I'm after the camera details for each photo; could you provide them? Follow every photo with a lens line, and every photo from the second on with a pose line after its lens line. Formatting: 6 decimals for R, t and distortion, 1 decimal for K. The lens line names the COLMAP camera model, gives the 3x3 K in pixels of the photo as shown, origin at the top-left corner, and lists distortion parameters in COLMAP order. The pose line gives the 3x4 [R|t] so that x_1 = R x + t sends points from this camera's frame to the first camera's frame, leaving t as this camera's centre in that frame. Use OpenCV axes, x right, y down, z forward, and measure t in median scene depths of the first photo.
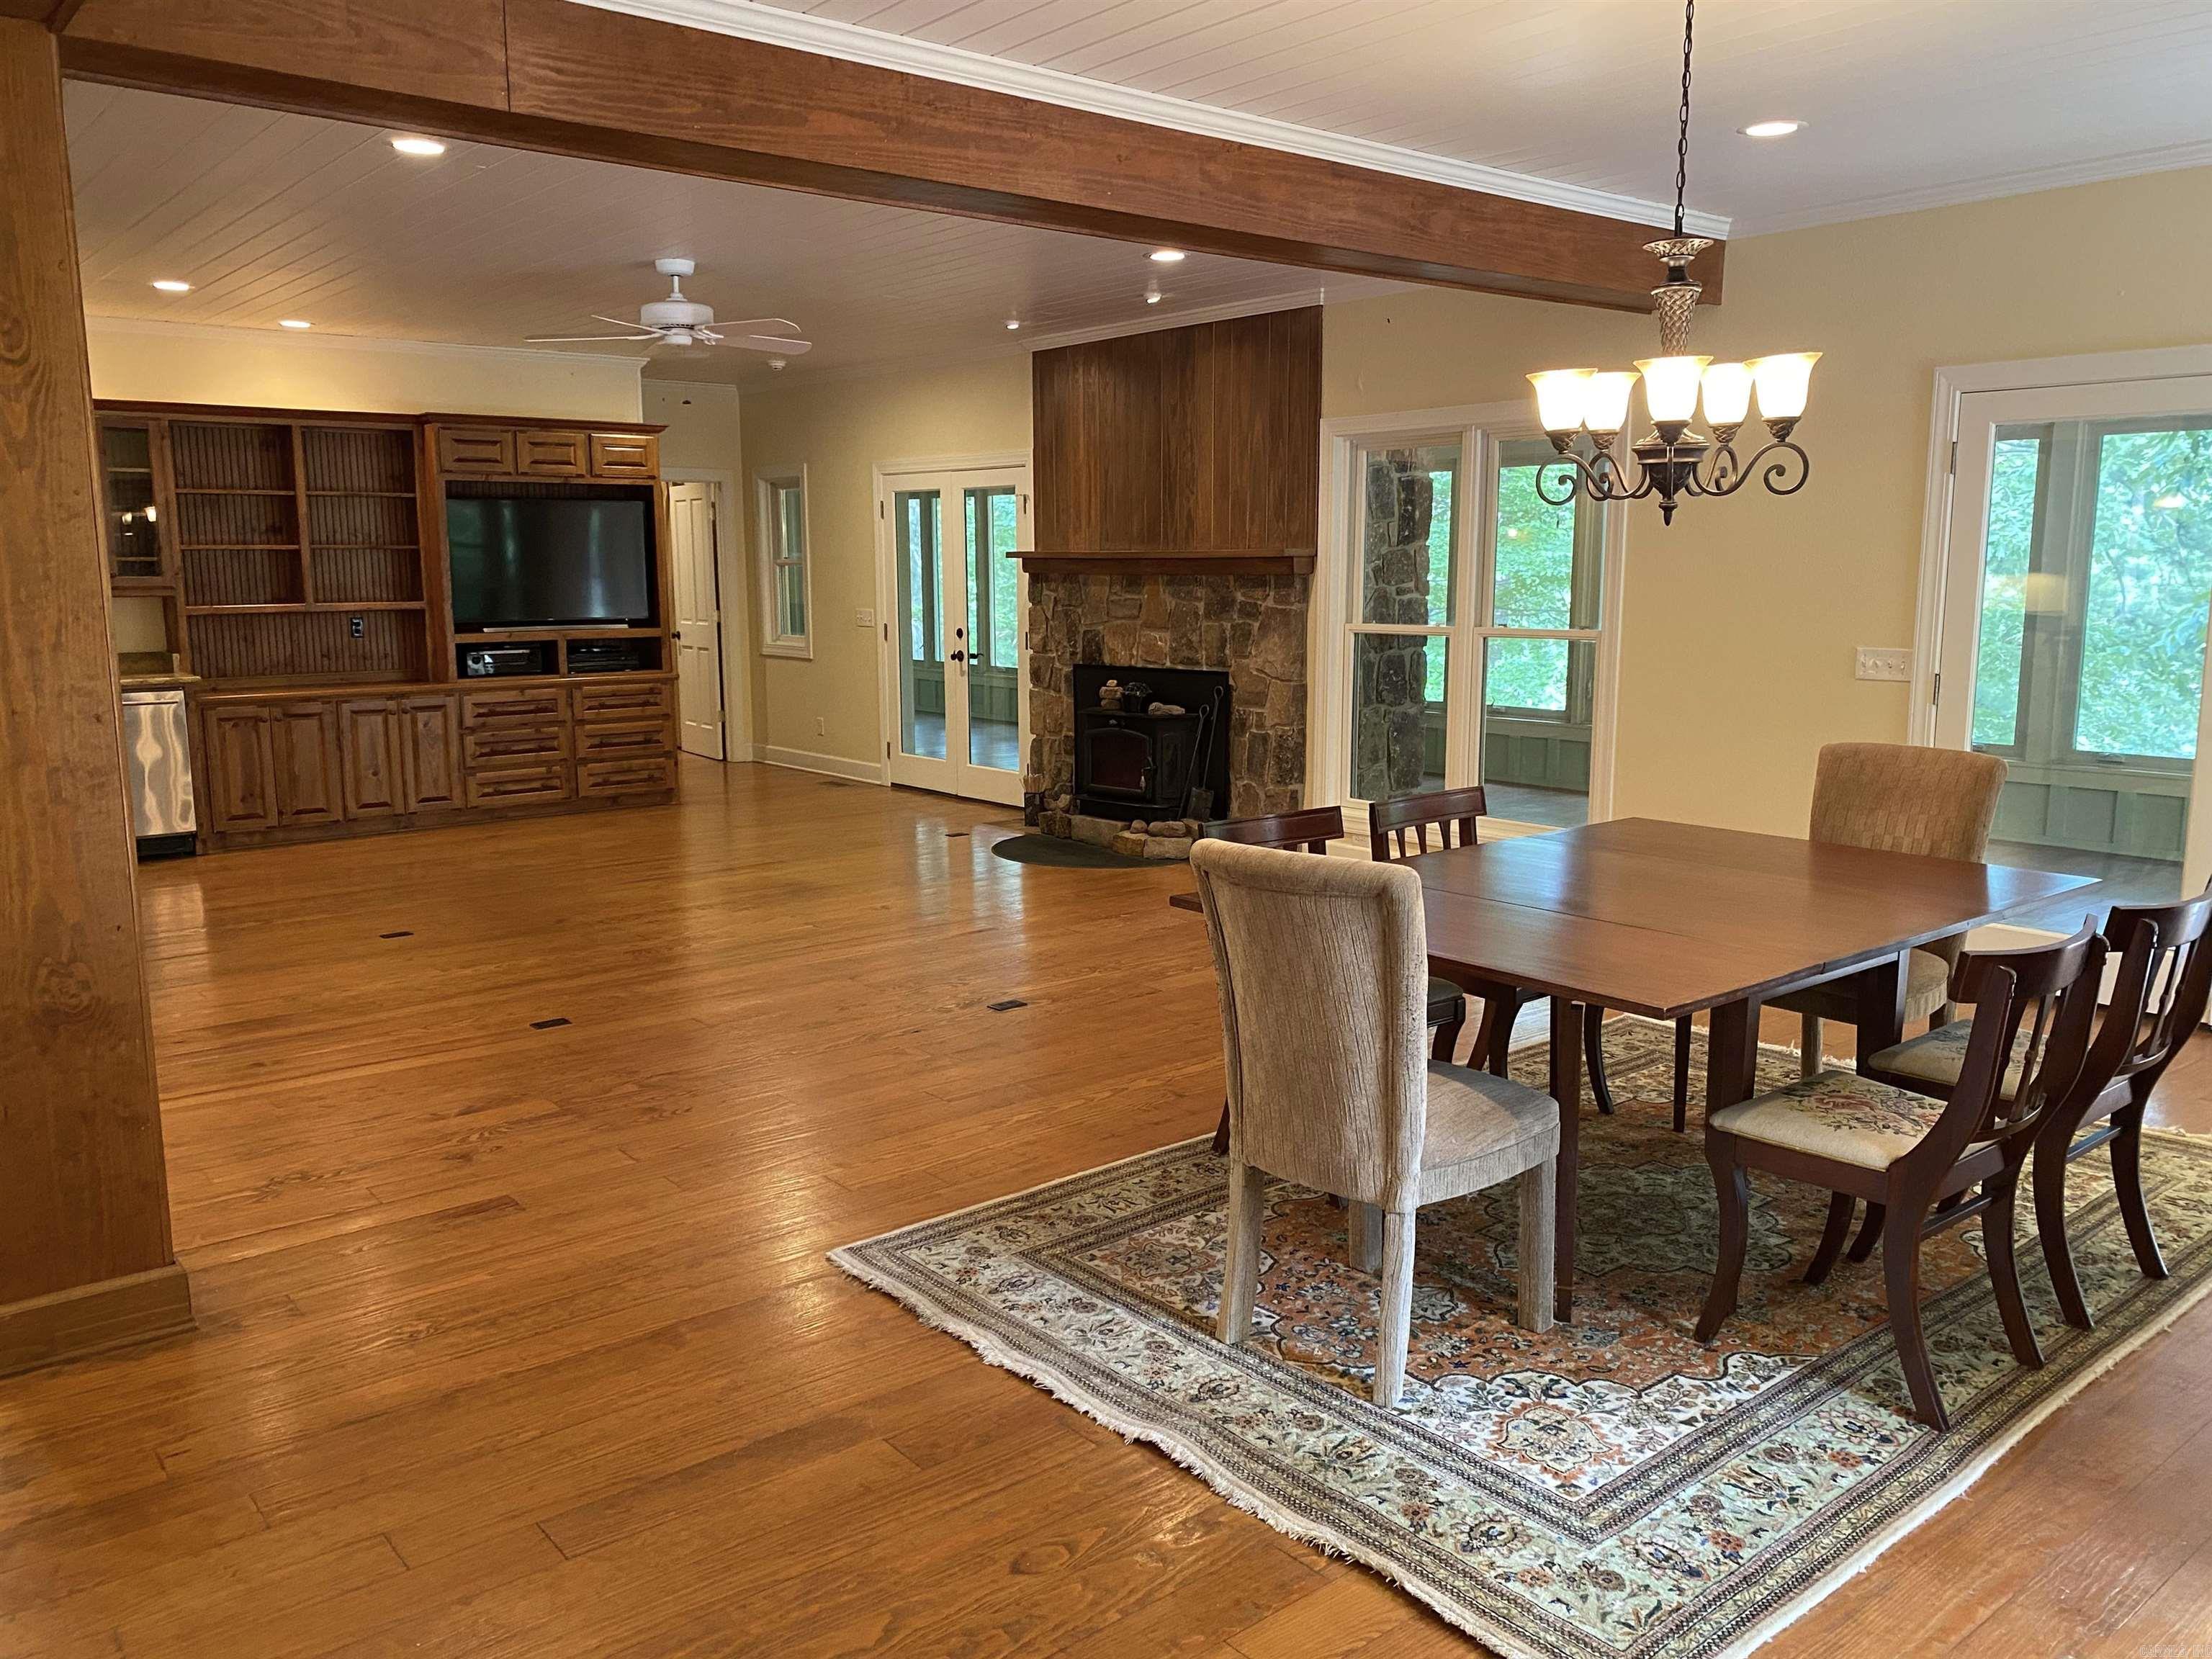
lens RADIAL K [[1692.1, 0, 1098.1], [0, 1692.1, 832.3], [0, 0, 1]] dist [0.007949, 0.000820]
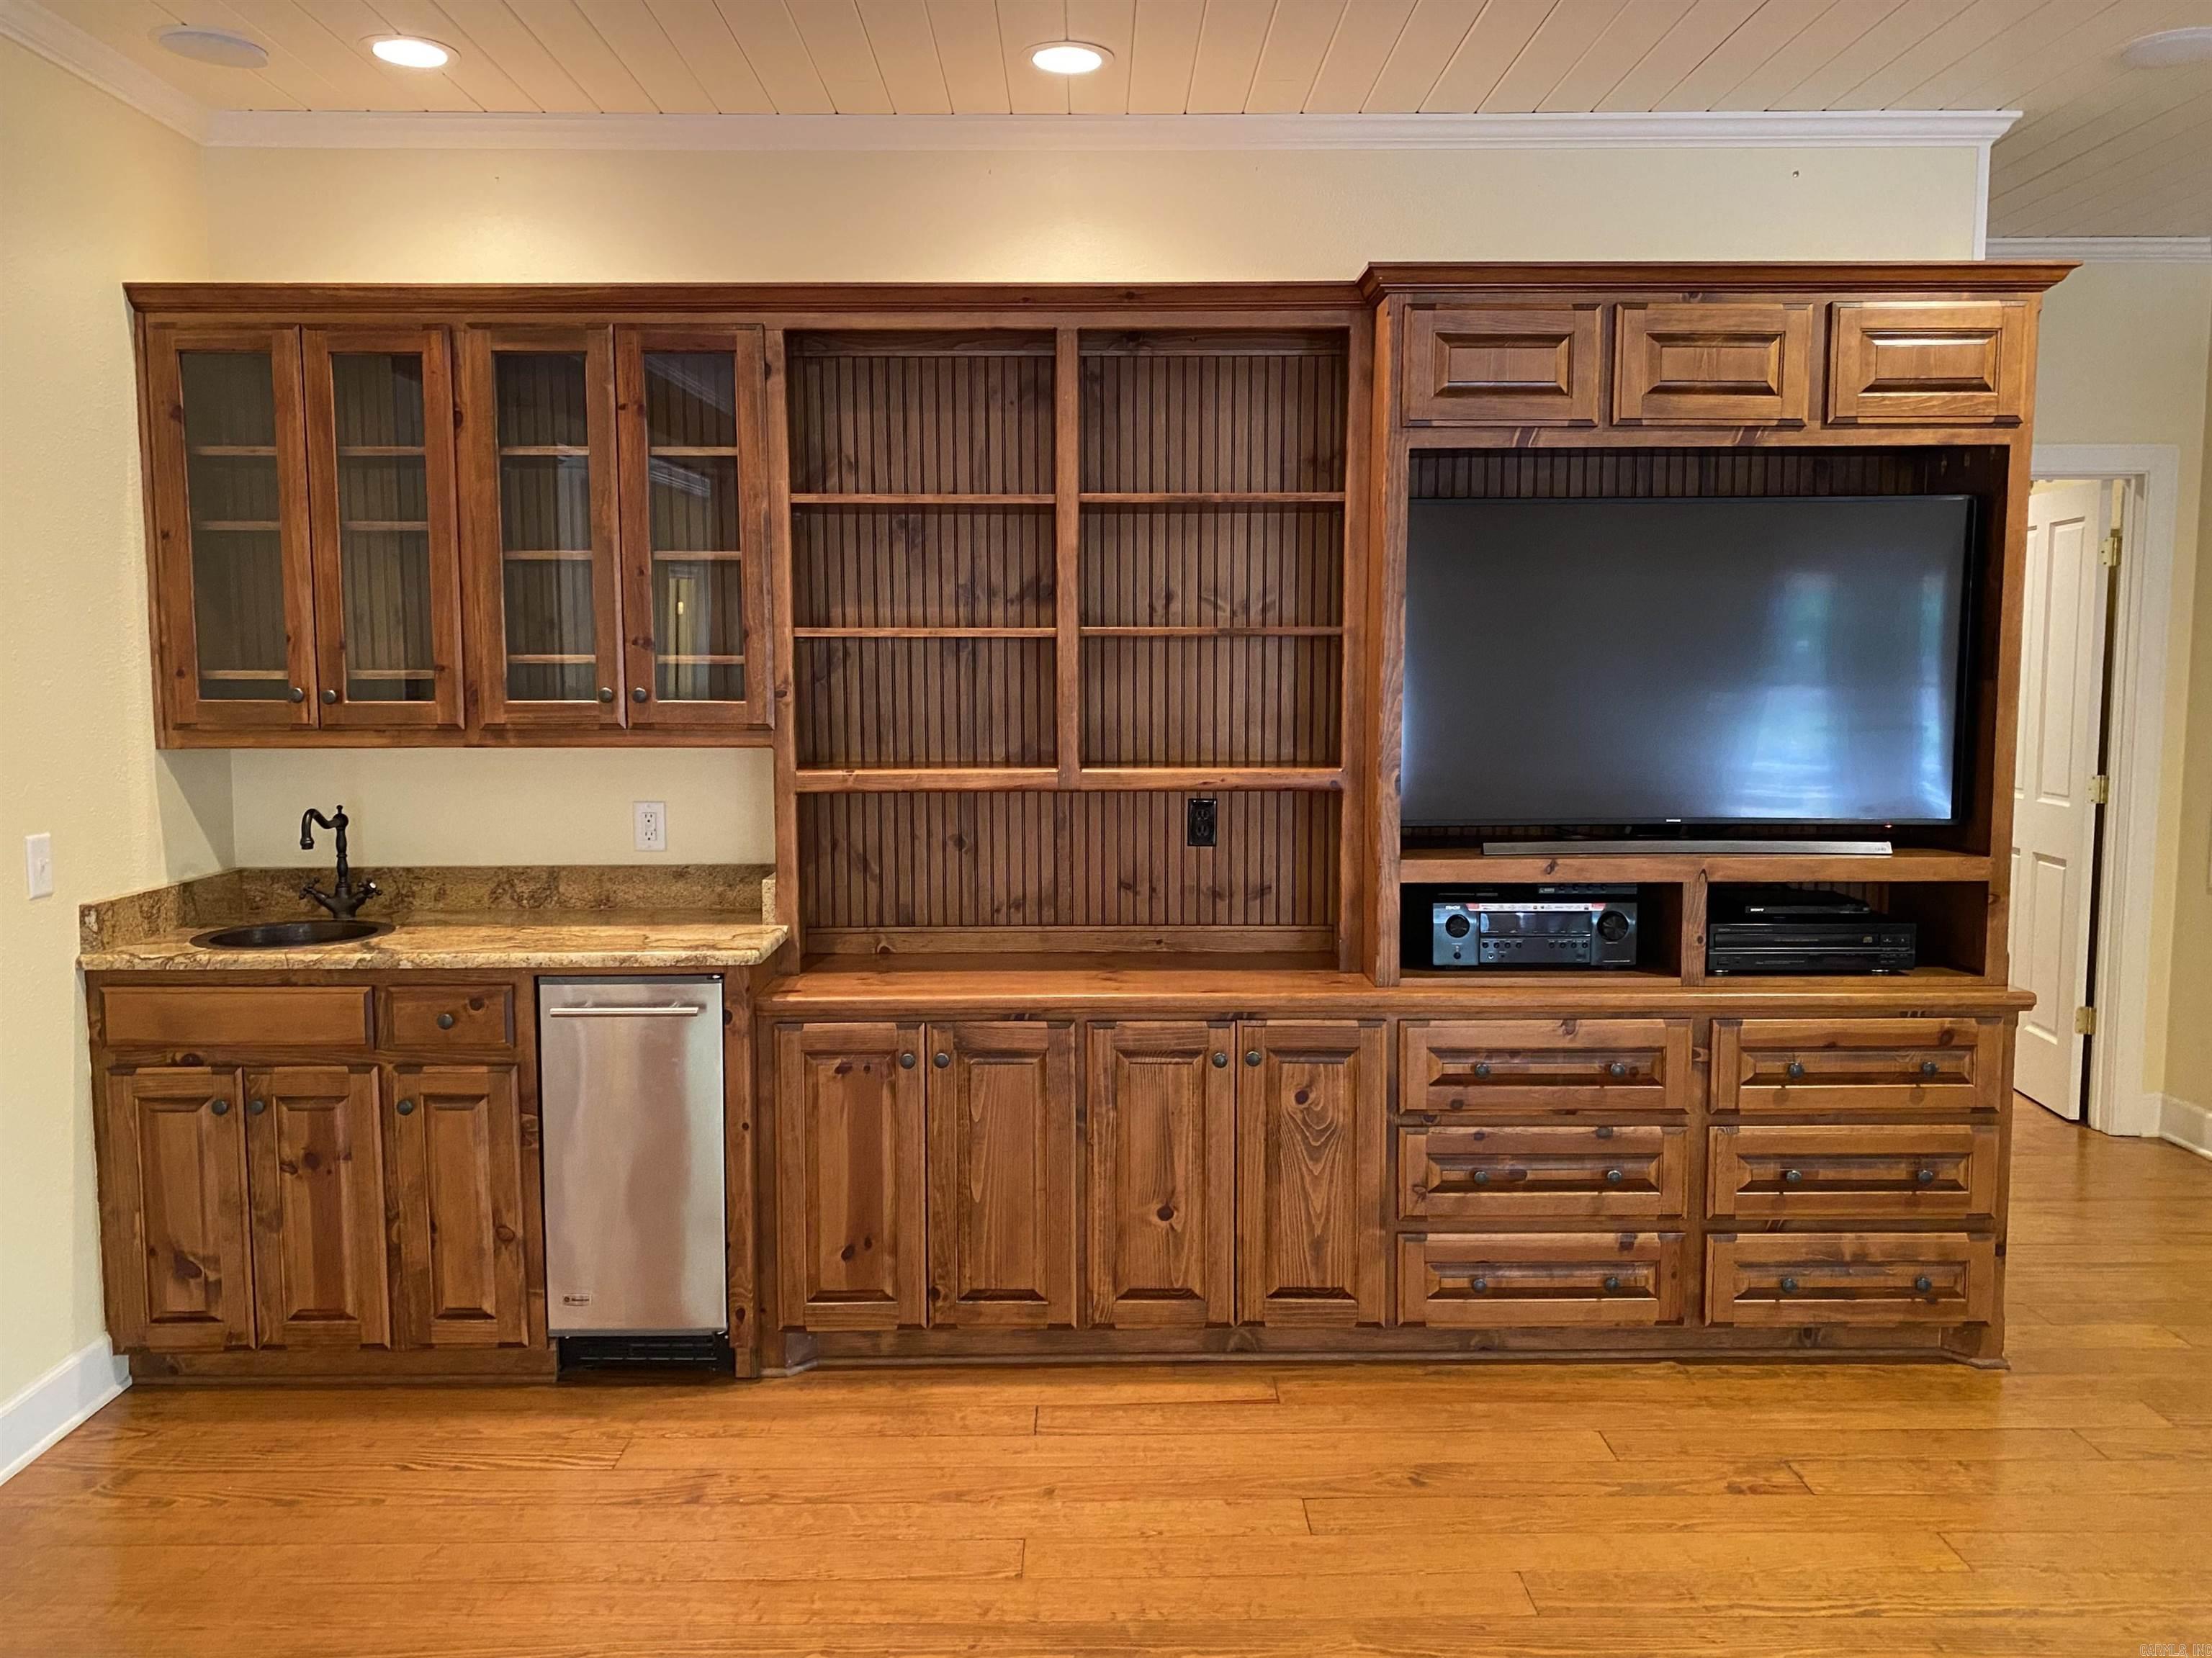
lens RADIAL K [[1692.0, 0, 1098.1], [0, 1692.0, 831.8], [0, 0, 1]] dist [0.007949, 0.000820]
pose [[0.780006, 0.064094, -0.622480, -0.201296], [-0.101123, 0.994577, -0.024306, -0.107490], [0.617547, 0.081905, 0.782258, 0.669612]]
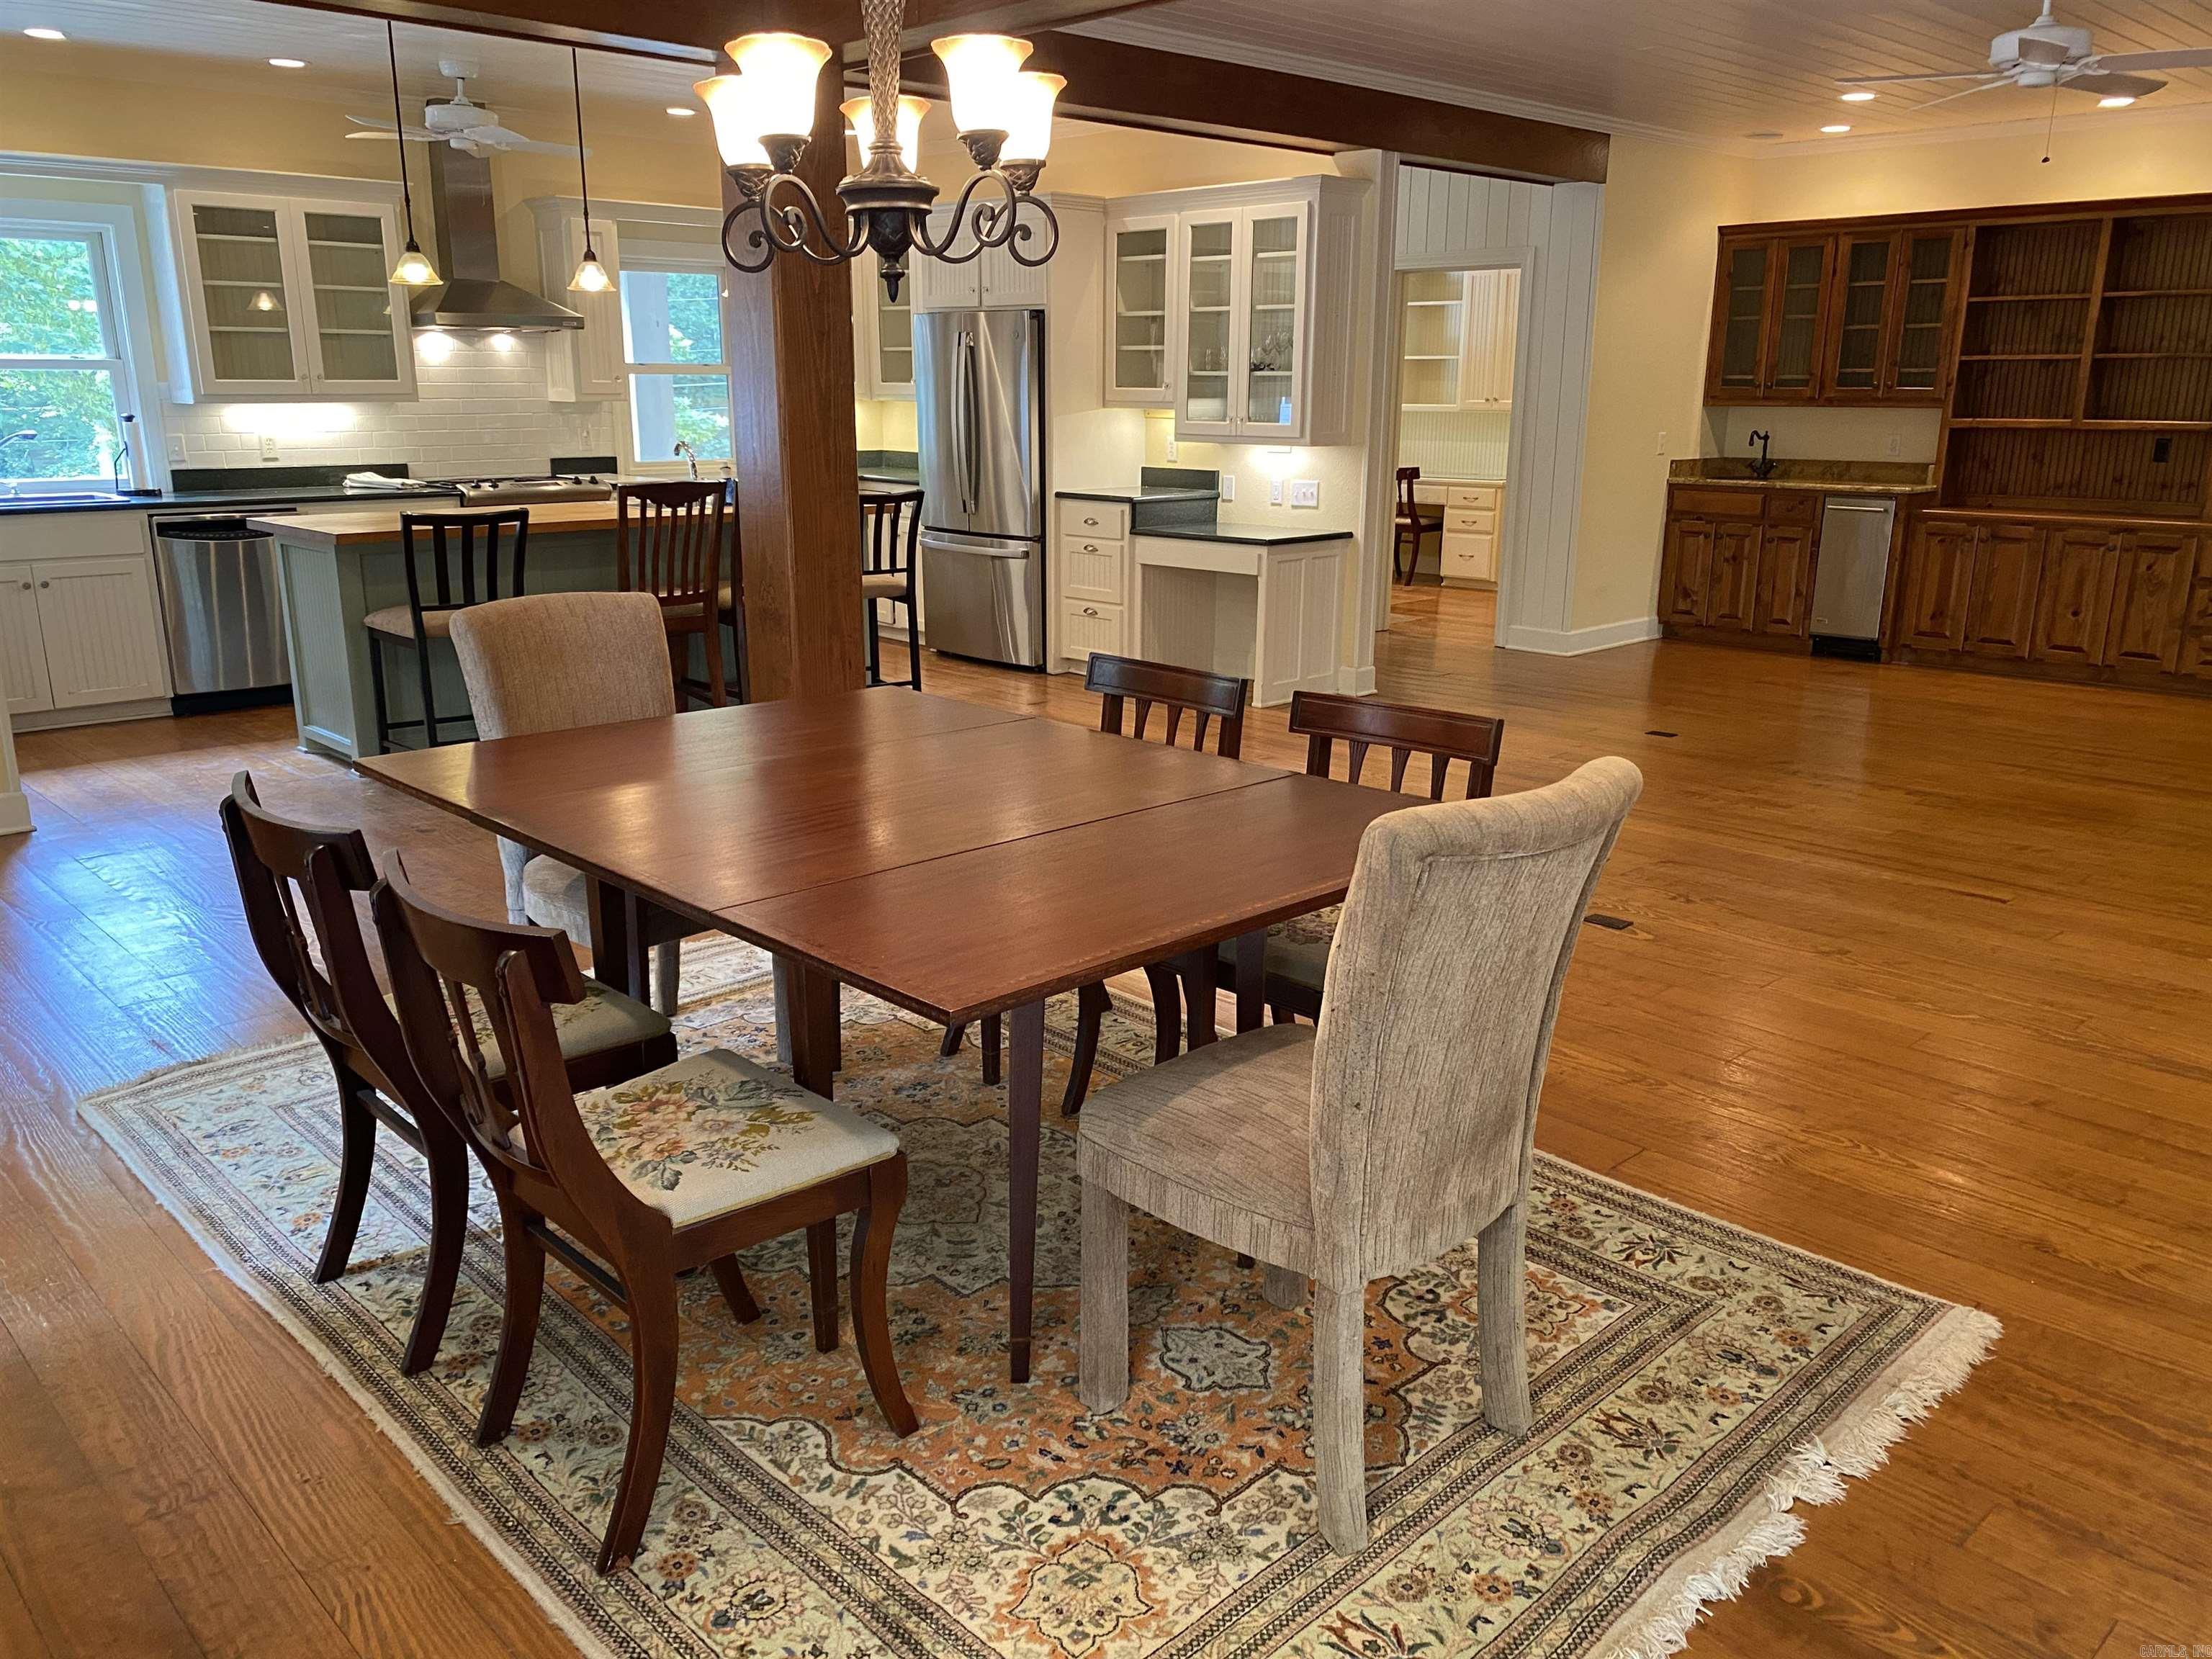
lens RADIAL K [[1692.1, 0, 1098.1], [0, 1692.1, 832.3], [0, 0, 1]] dist [0.007949, 0.000820]
pose [[0.069778, 0.260681, -0.962900, 0.426117], [-0.163326, 0.955213, 0.246764, -0.060165], [0.984101, 0.140048, 0.109229, 0.398633]]
